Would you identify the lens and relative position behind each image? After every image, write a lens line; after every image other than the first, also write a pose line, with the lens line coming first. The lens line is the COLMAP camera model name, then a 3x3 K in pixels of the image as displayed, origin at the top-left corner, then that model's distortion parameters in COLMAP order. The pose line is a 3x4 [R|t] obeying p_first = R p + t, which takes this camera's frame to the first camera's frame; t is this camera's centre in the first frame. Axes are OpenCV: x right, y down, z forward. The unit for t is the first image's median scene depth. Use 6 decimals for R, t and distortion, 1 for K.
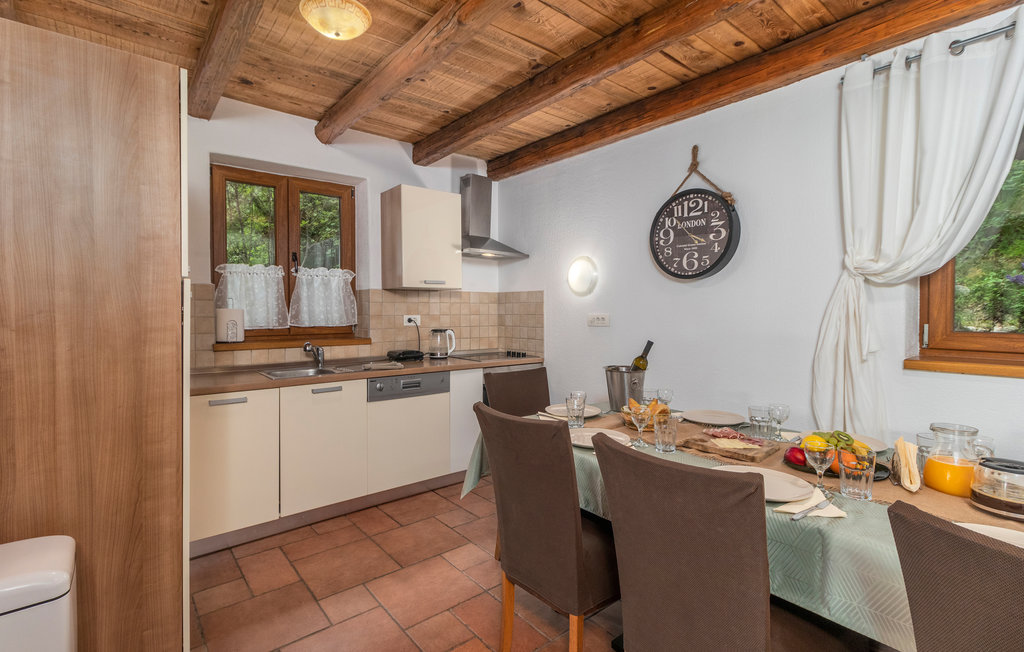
lens RADIAL K [[482.6, 0, 509.7], [0, 482.6, 308.5], [0, 0, 1]] dist [0.000890, 0.000042]
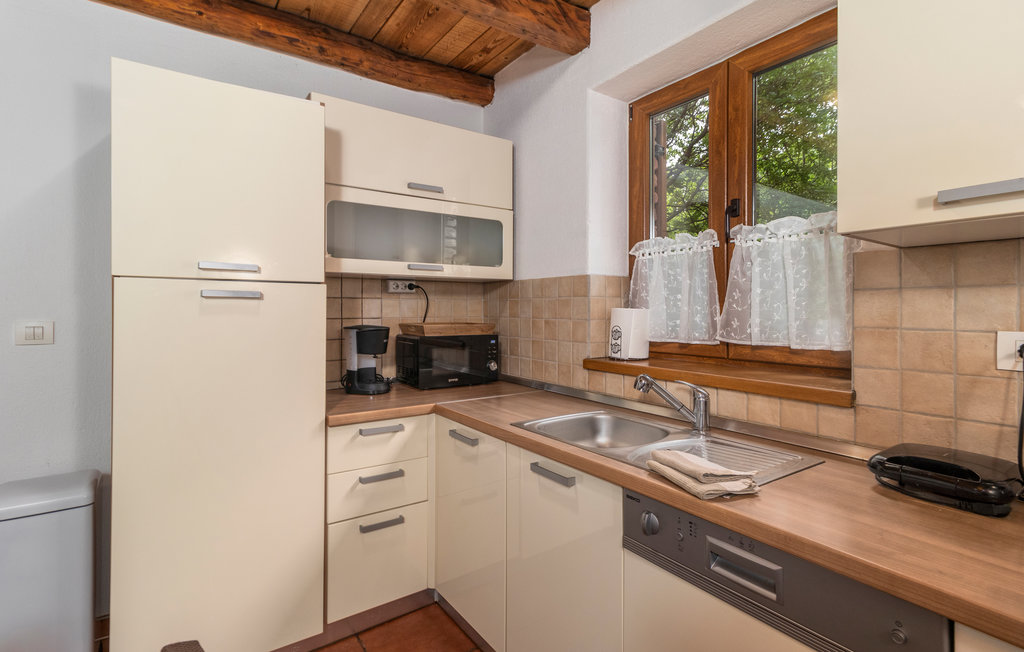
lens RADIAL K [[482.6, 0, 509.7], [0, 482.6, 308.5], [0, 0, 1]] dist [0.000890, 0.000042]
pose [[-0.078601, -0.005266, -0.996892, 0.040880], [-0.008723, 0.999951, -0.004594, 0.002604], [0.996868, 0.008335, -0.078643, 0.398207]]
